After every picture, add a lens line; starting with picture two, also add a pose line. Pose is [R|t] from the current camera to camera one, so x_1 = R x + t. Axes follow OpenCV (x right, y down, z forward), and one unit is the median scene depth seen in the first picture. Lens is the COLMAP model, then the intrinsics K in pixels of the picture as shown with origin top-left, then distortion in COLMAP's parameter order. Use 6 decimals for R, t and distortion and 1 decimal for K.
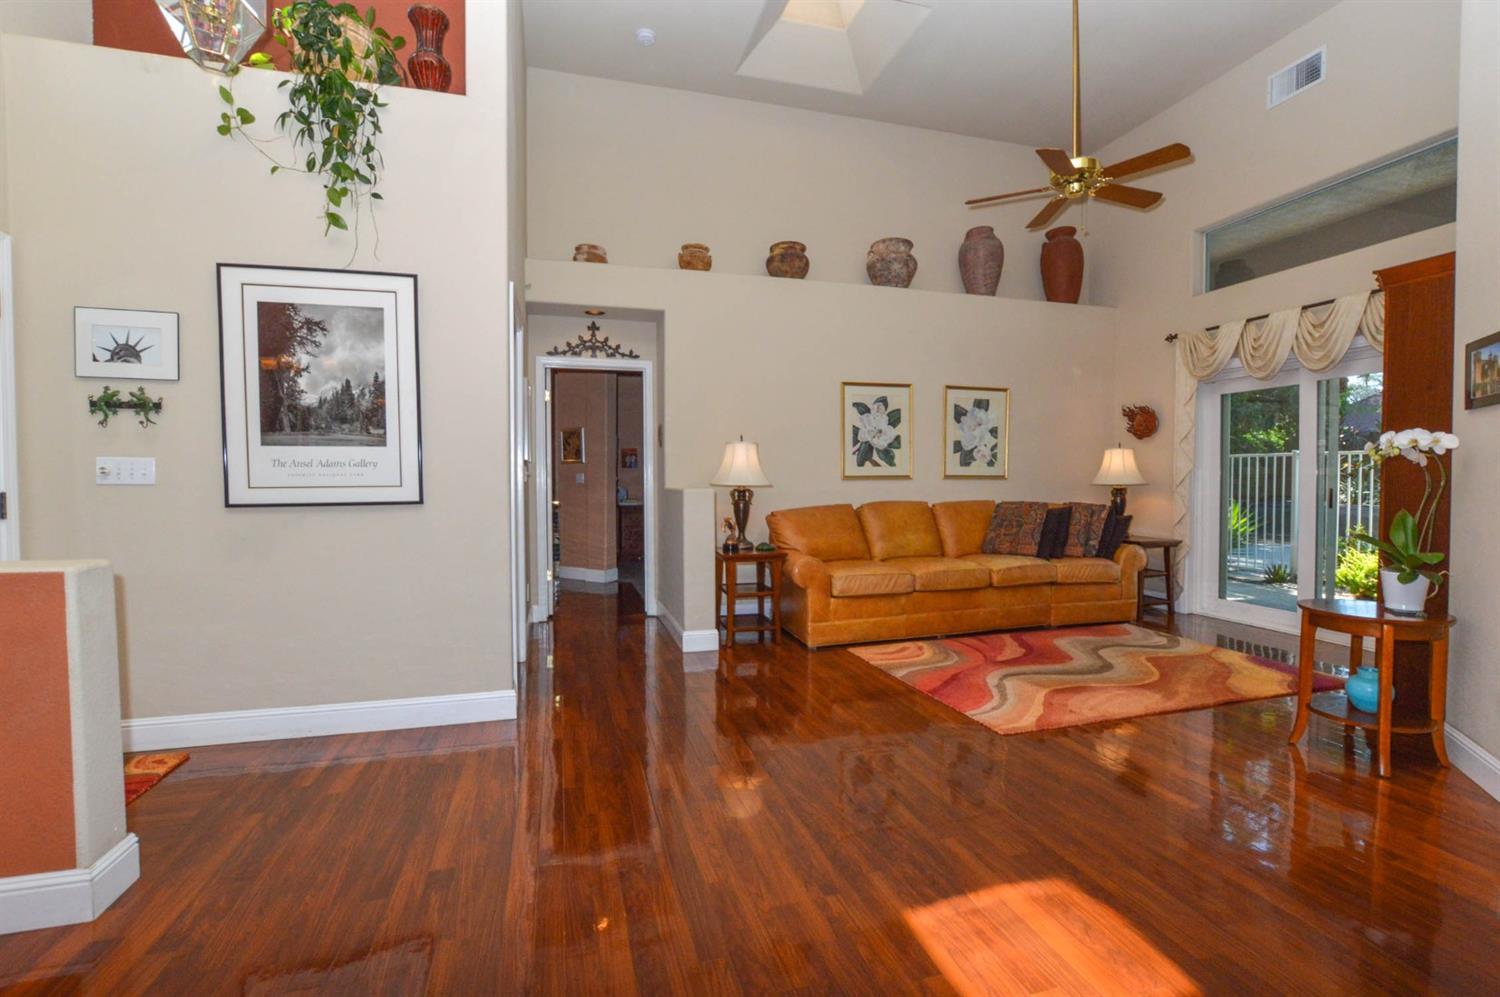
lens RADIAL K [[678.3, 0, 749.5], [0, 678.3, 496.5], [0, 0, 1]] dist [-0.013828, 0.002369]
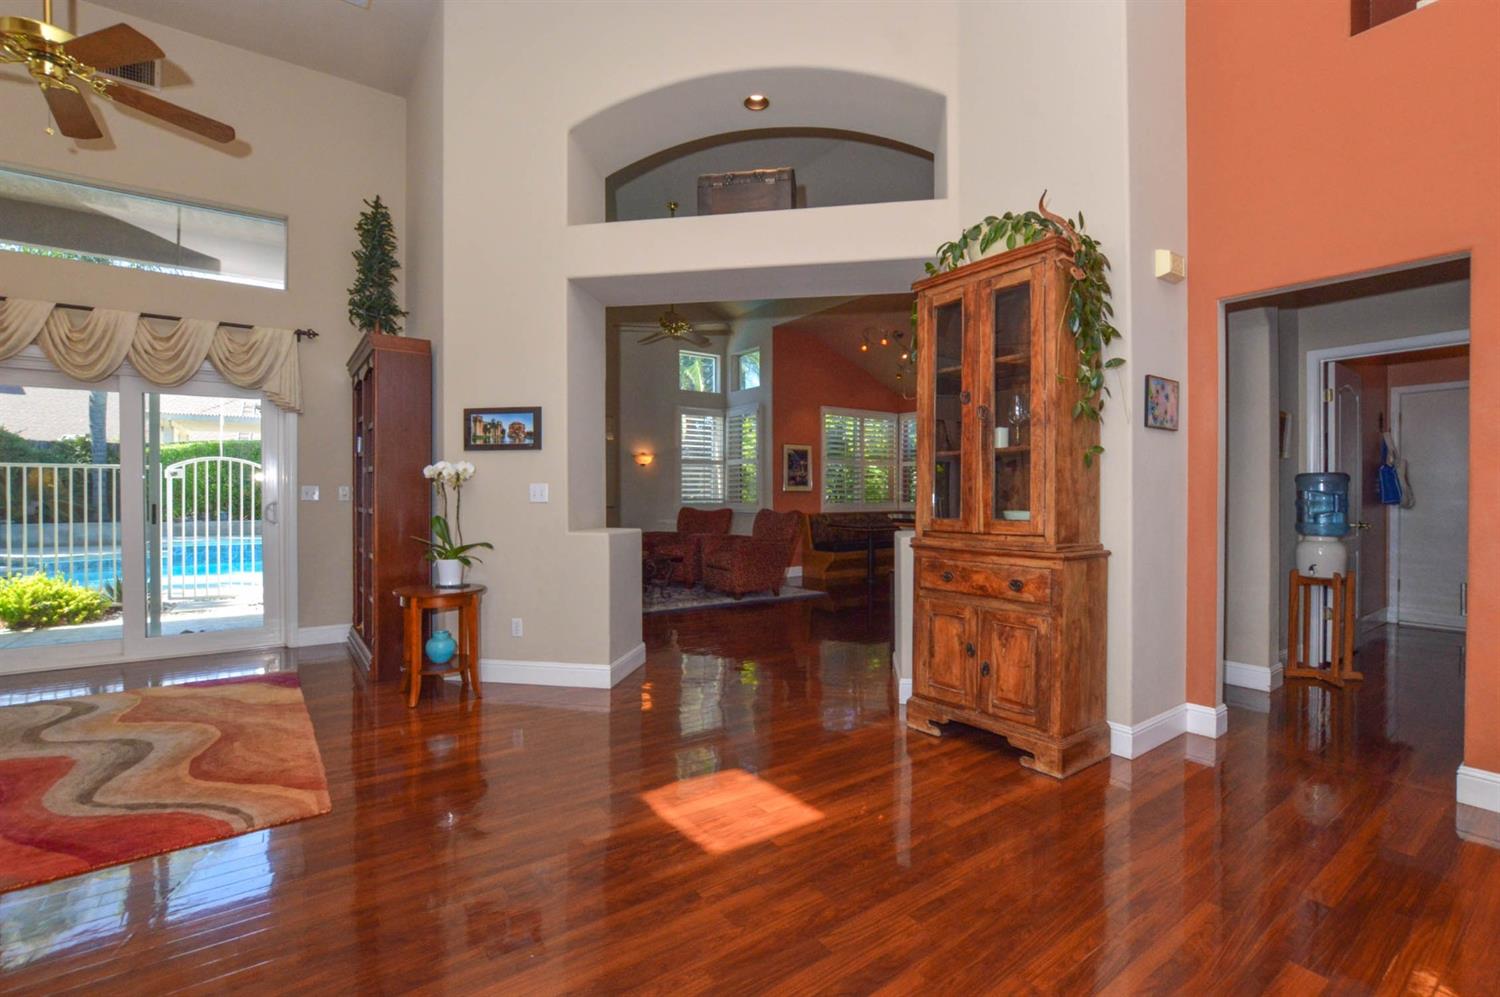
lens RADIAL K [[678.3, 0, 748.6], [0, 678.3, 496.6], [0, 0, 1]] dist [-0.013828, 0.002369]
pose [[-0.335855, -0.006299, 0.941893, -0.461923], [0.023499, 0.999610, 0.015064, -0.021231], [-0.941621, 0.027193, -0.335576, 0.658846]]
